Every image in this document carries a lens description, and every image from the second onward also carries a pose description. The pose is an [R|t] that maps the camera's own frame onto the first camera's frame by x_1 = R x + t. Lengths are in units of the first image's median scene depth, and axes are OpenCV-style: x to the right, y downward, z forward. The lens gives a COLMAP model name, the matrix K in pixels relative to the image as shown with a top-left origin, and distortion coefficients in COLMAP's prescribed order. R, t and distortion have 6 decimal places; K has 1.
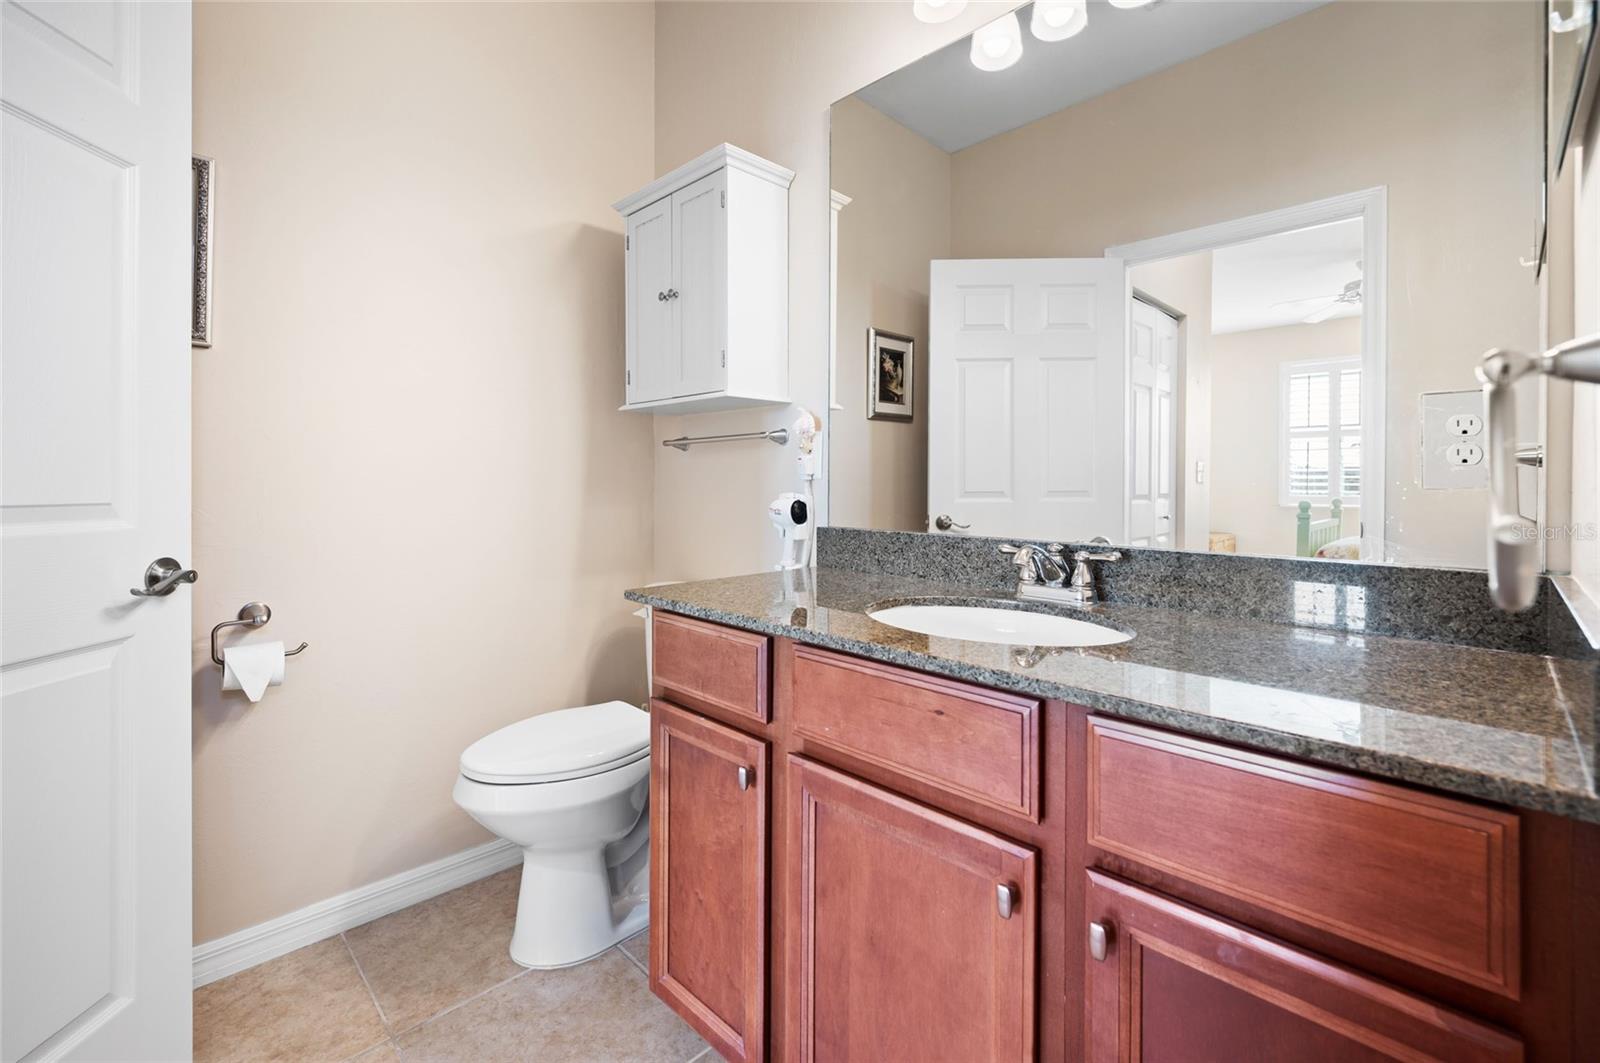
lens RADIAL K [[685.8, 0, 799.6], [0, 685.8, 486.7], [0, 0, 1]] dist [-0.000322, -0.000052]
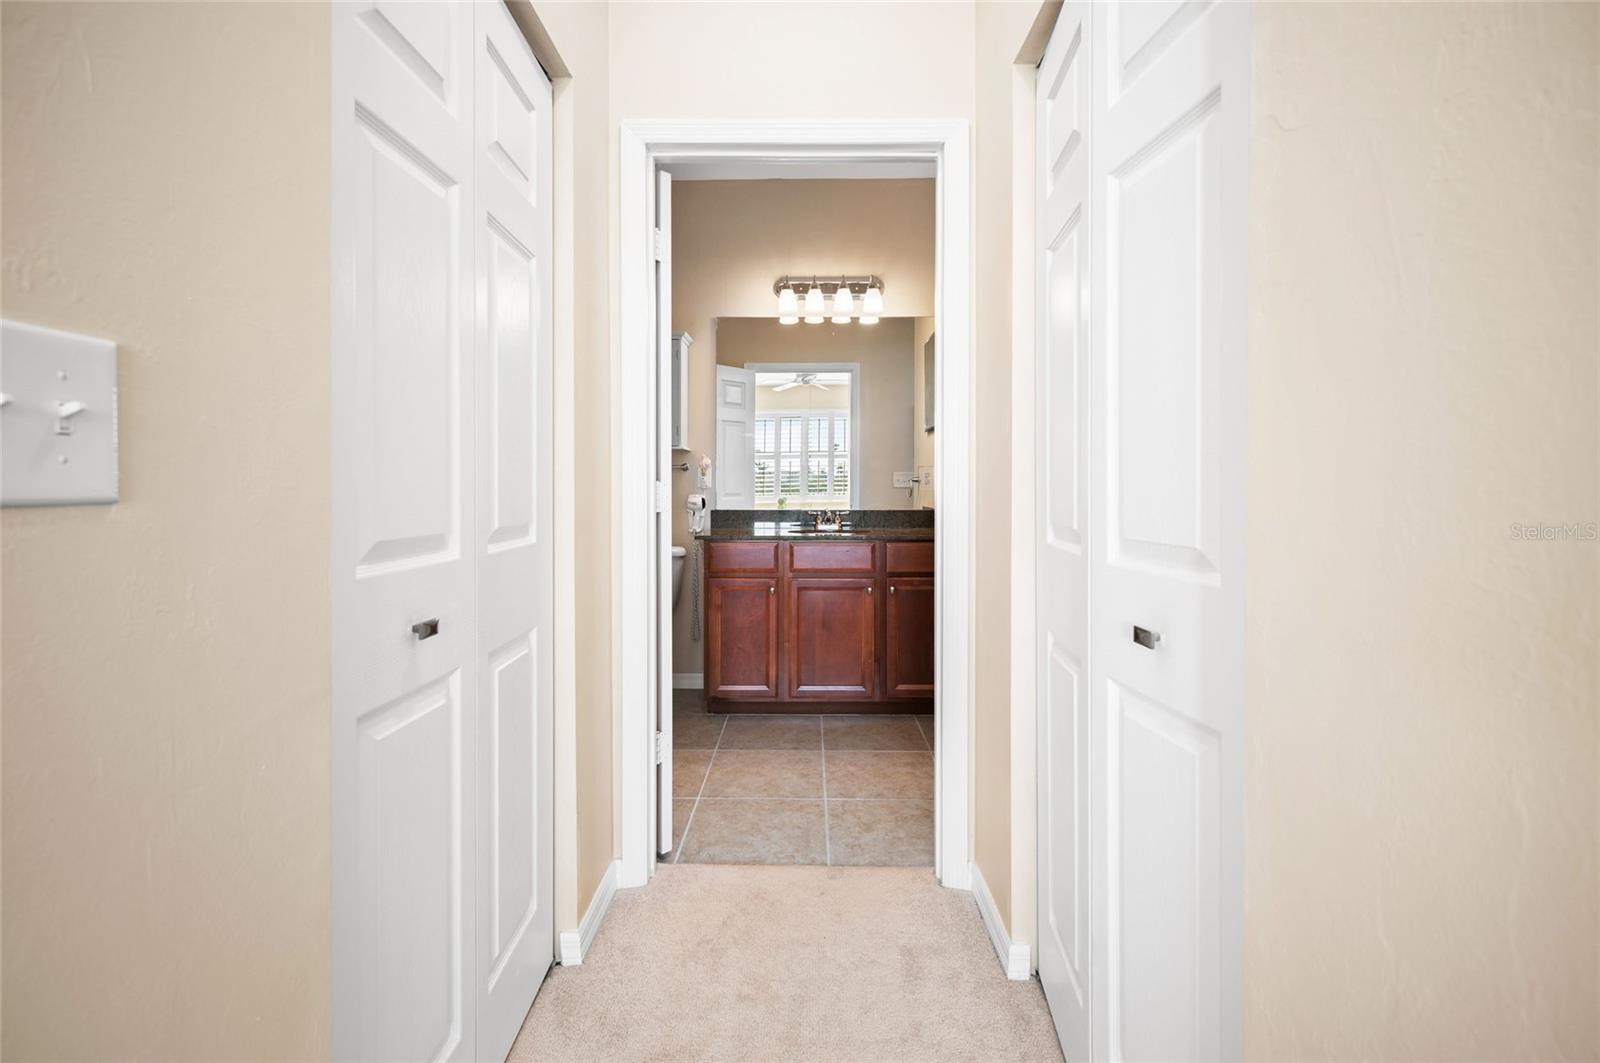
lens RADIAL K [[685.8, 0, 799.6], [0, 685.8, 486.7], [0, 0, 1]] dist [-0.000322, -0.000052]
pose [[0.712825, 0.000208, 0.701342, -1.310200], [0.006506, 0.999955, -0.006909, 0.001558], [-0.701312, 0.009488, 0.712791, -0.747019]]
